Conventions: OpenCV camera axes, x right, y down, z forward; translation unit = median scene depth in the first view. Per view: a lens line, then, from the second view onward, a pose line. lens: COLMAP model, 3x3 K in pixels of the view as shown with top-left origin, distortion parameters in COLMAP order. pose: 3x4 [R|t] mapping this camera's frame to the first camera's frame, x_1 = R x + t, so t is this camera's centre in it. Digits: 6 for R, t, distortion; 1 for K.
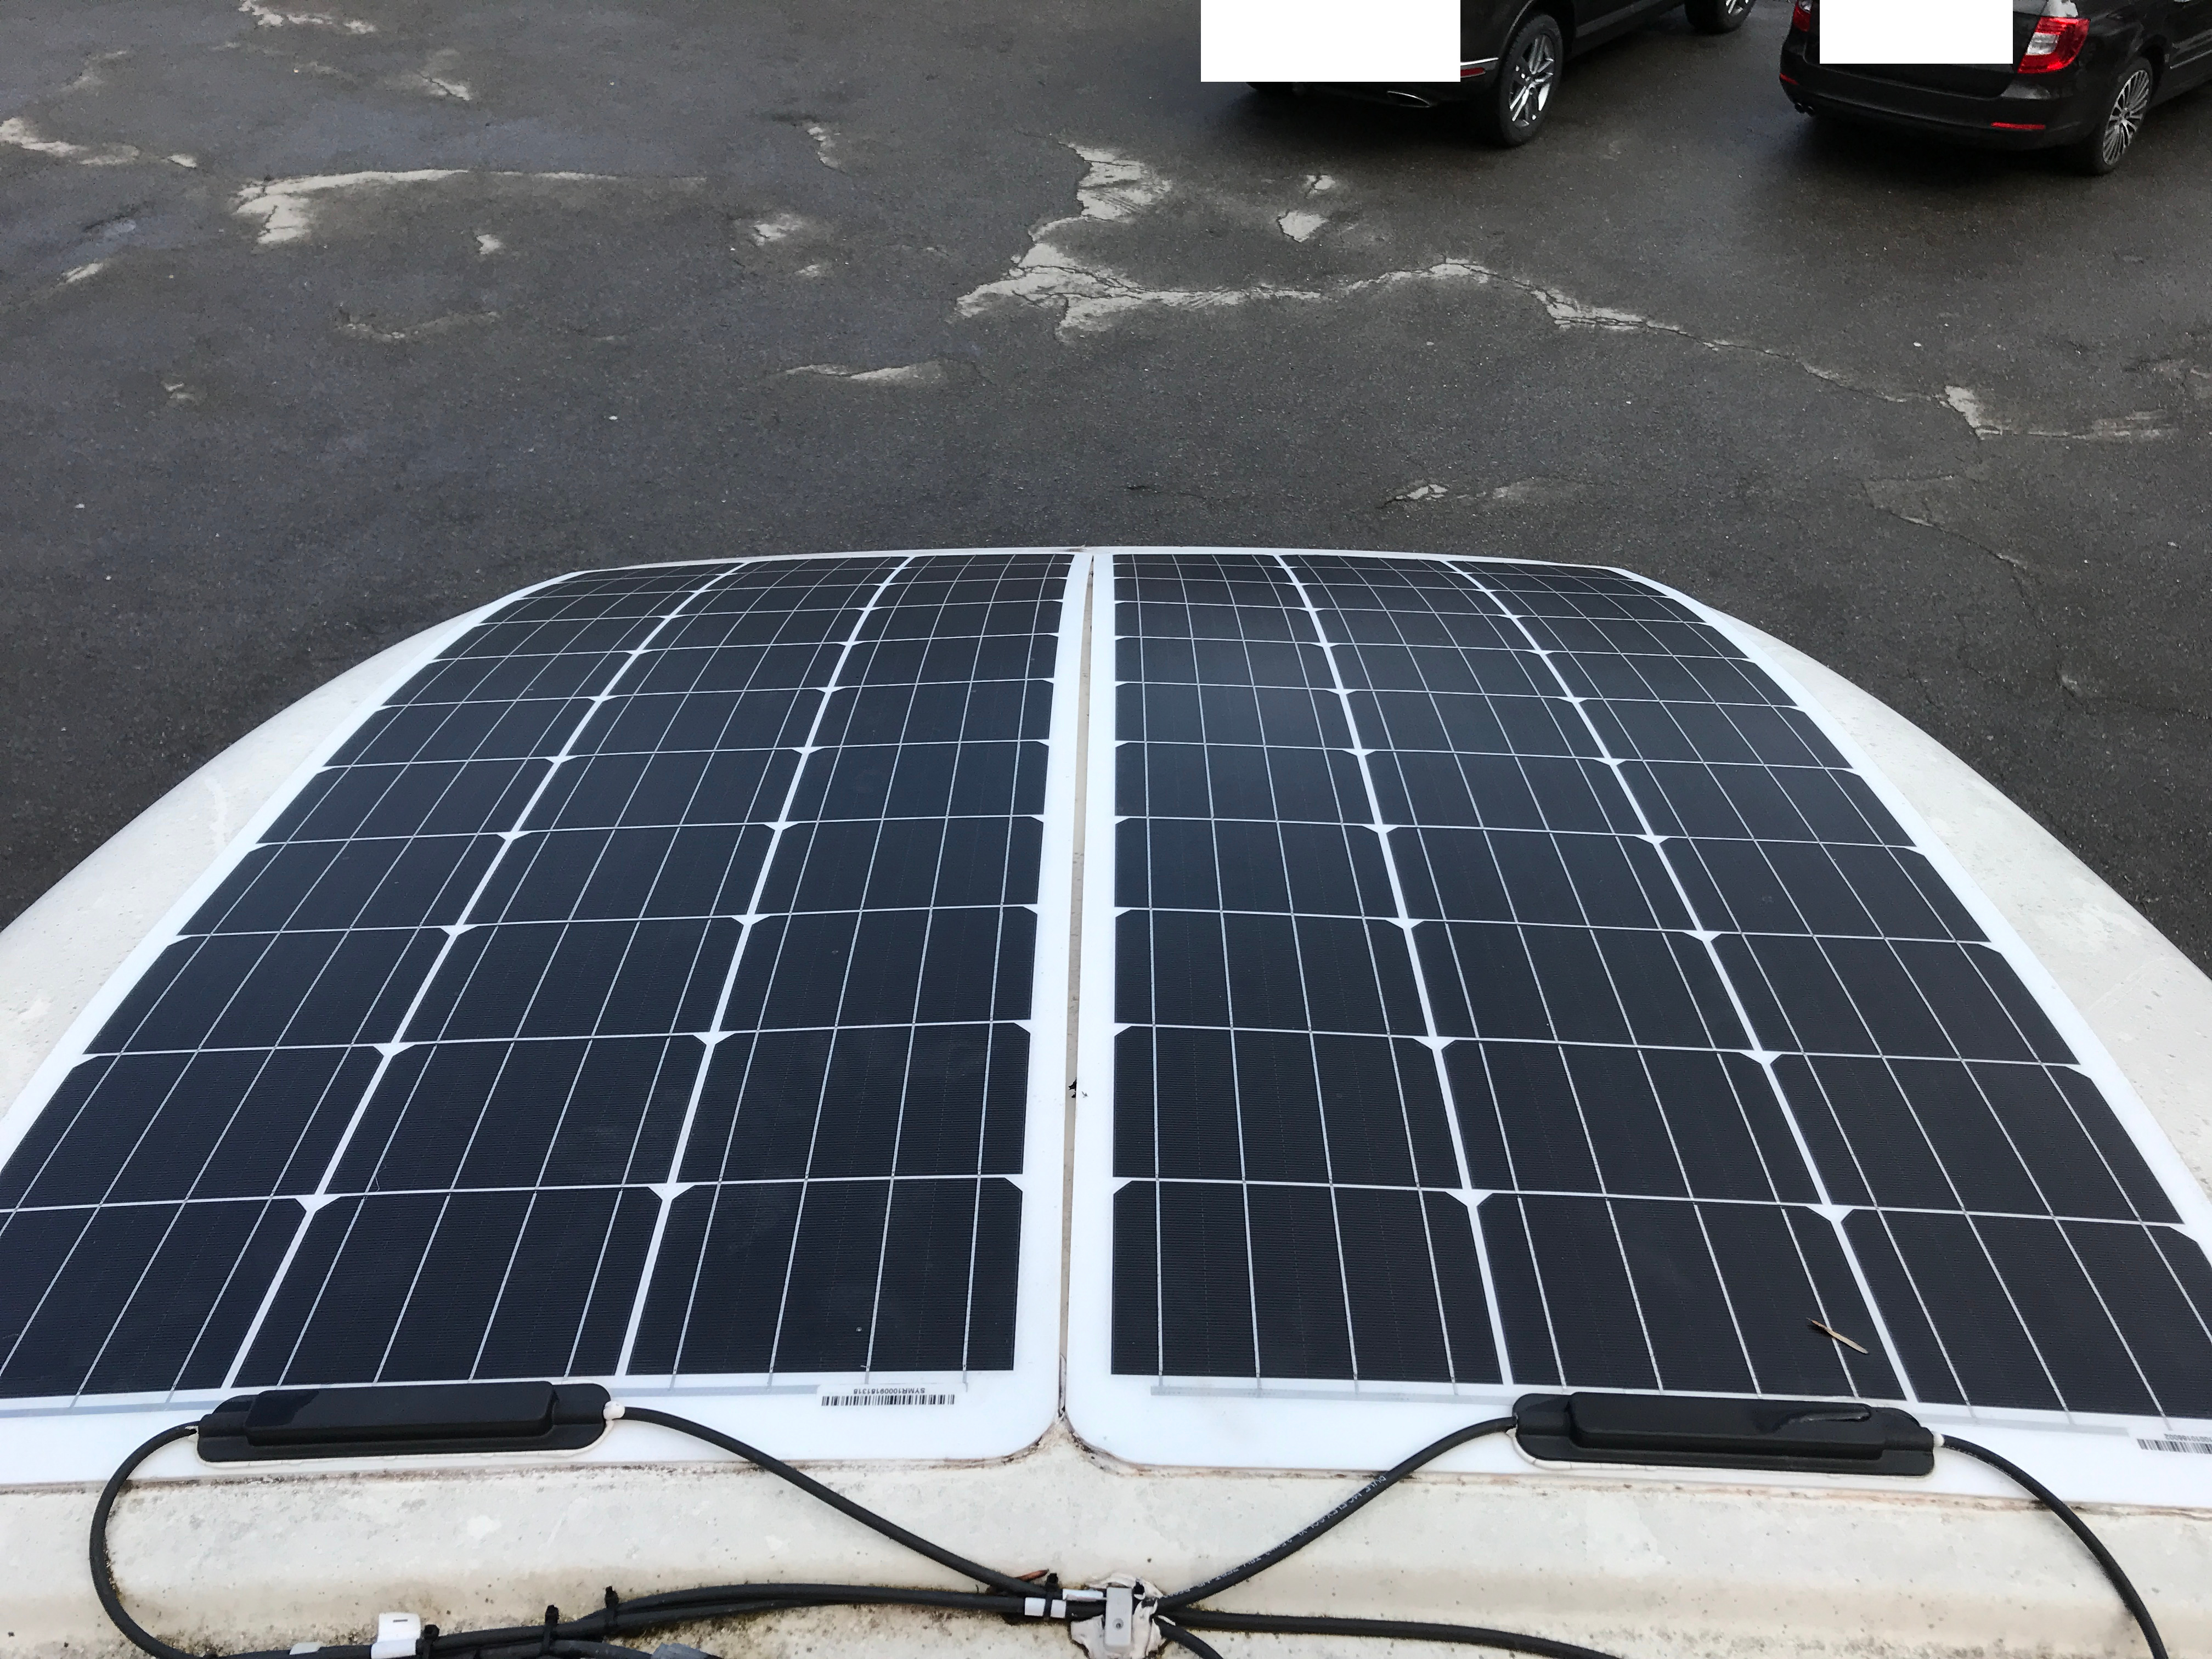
lens RADIAL K [[1813.4, 0, 1101.0], [0, 1813.4, 834.3], [0, 0, 1]] dist [0.034431, -0.024019]
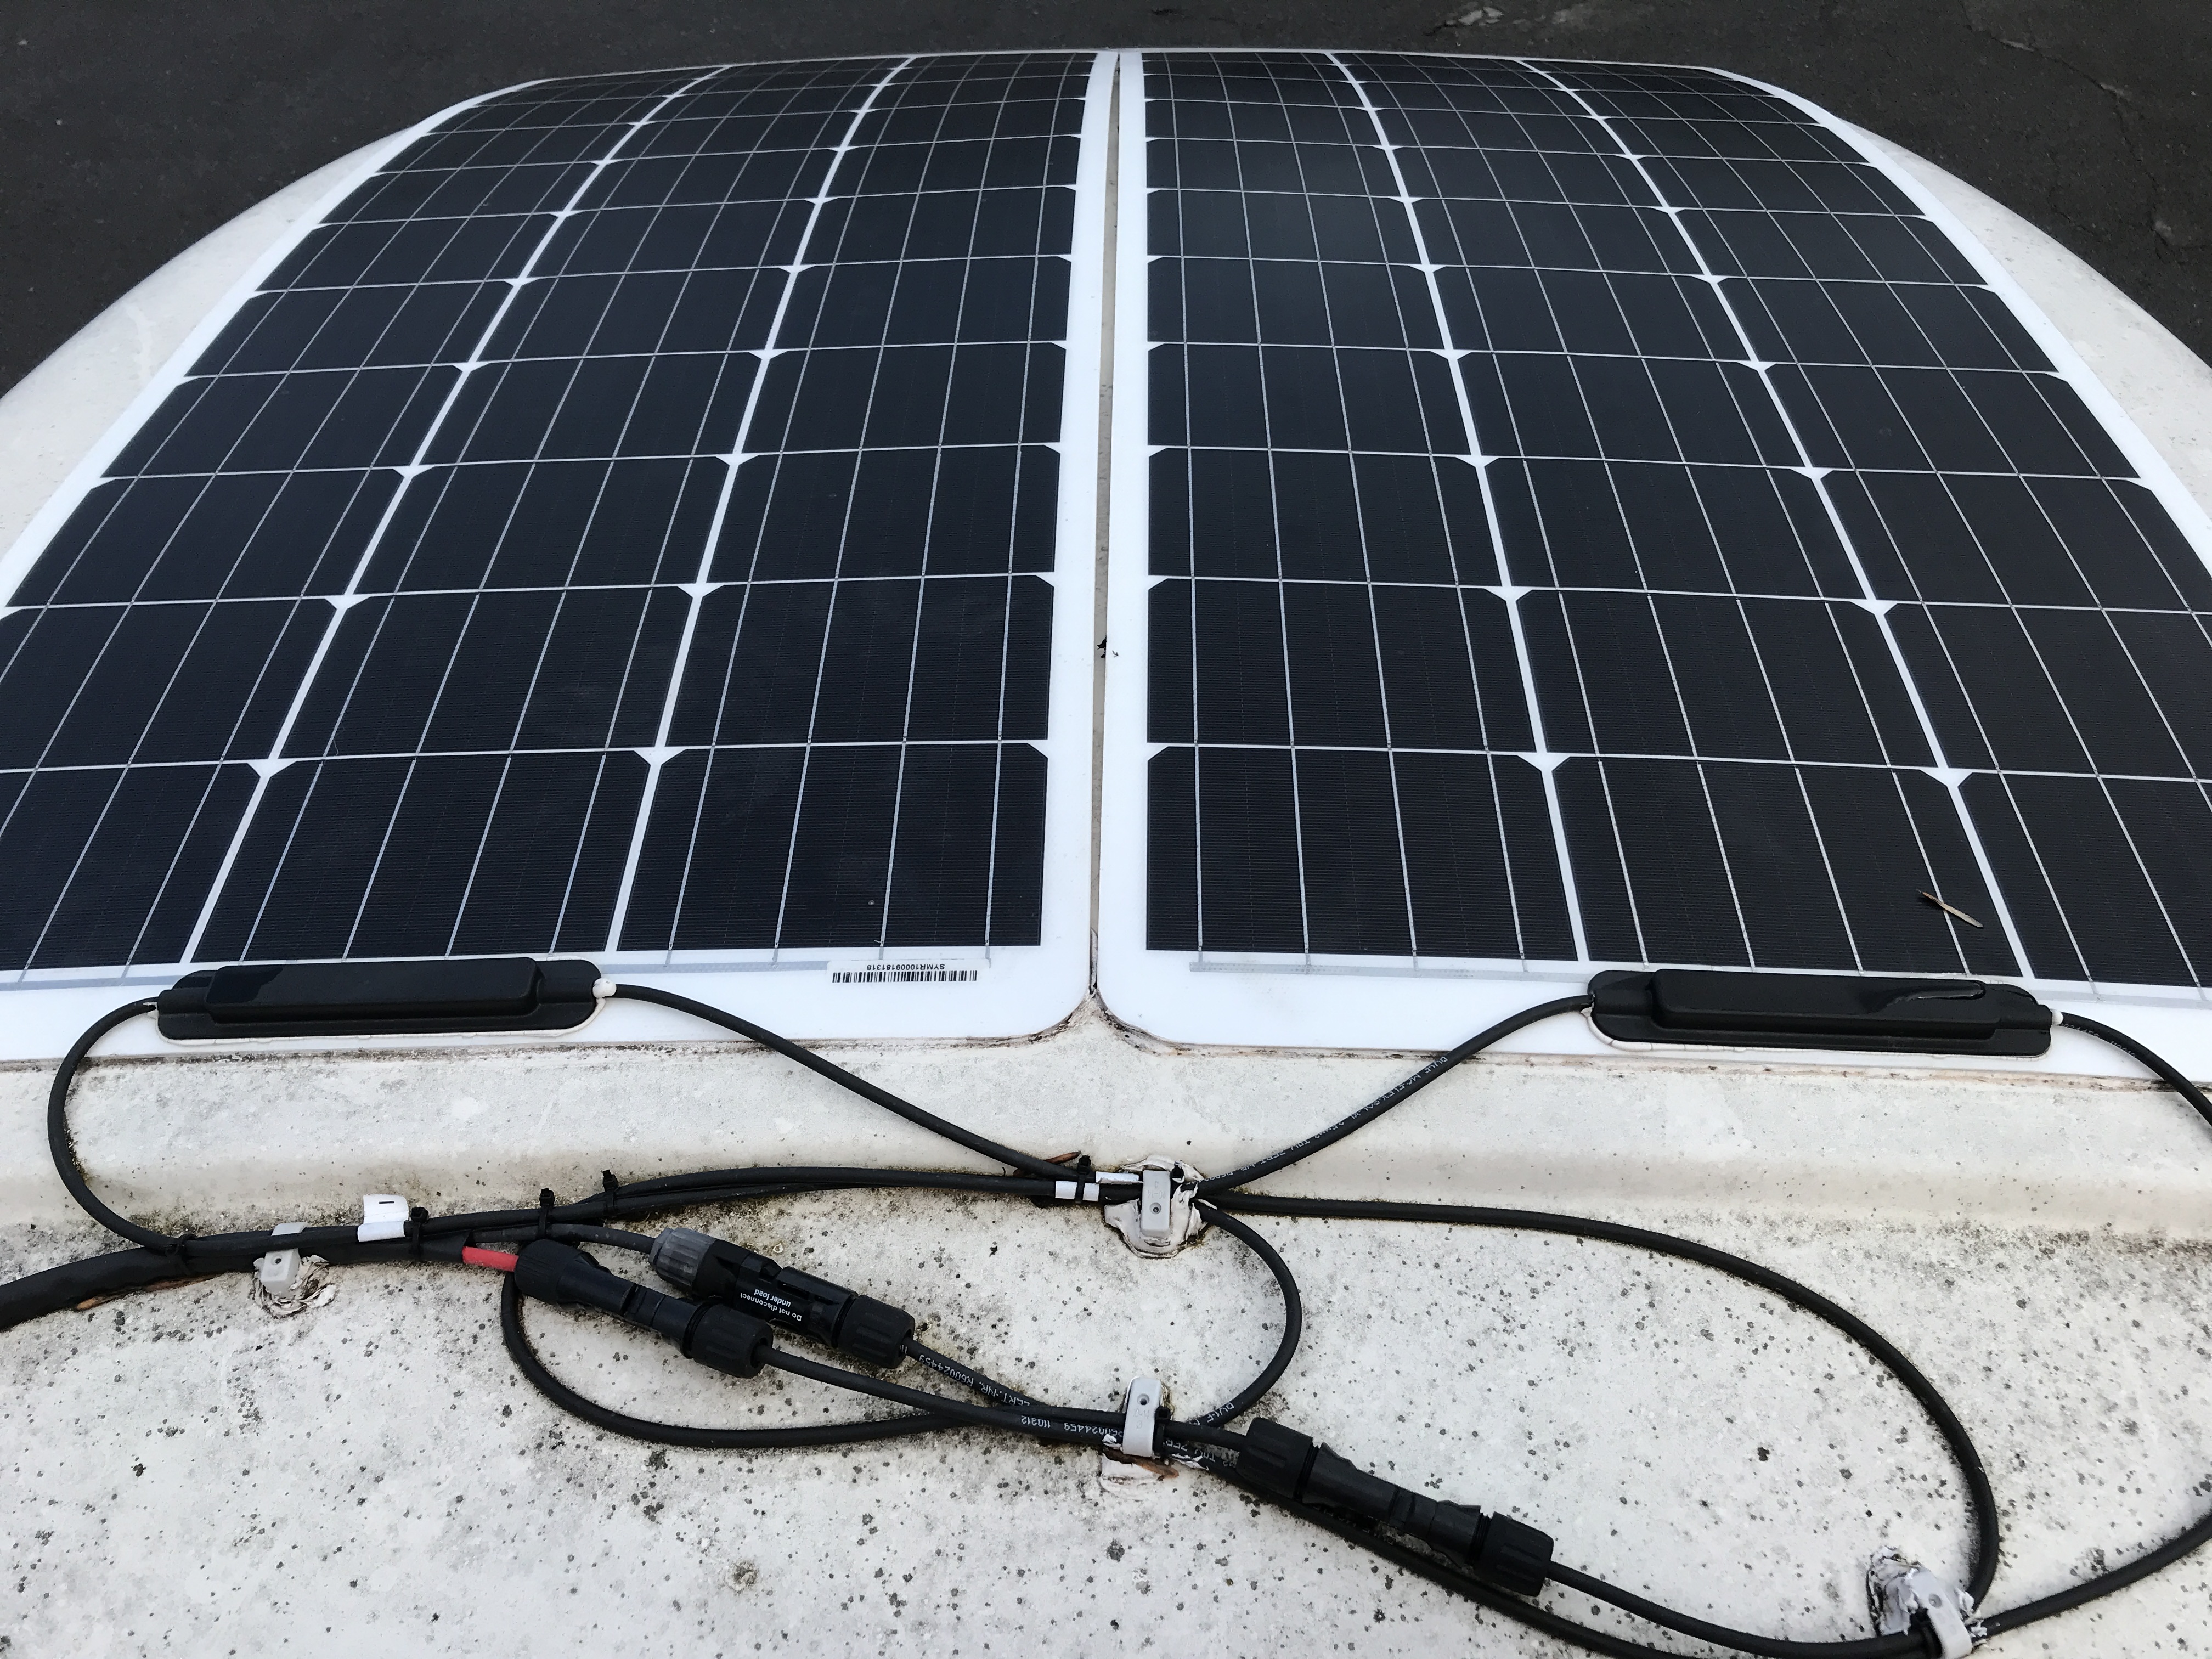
lens RADIAL K [[1813.4, 0, 1116.4], [0, 1813.4, 830.1], [0, 0, 1]] dist [0.034431, -0.024019]
pose [[0.999995, -0.000466, -0.003165, -0.005857], [0.001166, 0.974416, 0.224751, 0.027816], [0.002979, -0.224754, 0.974411, 0.106040]]
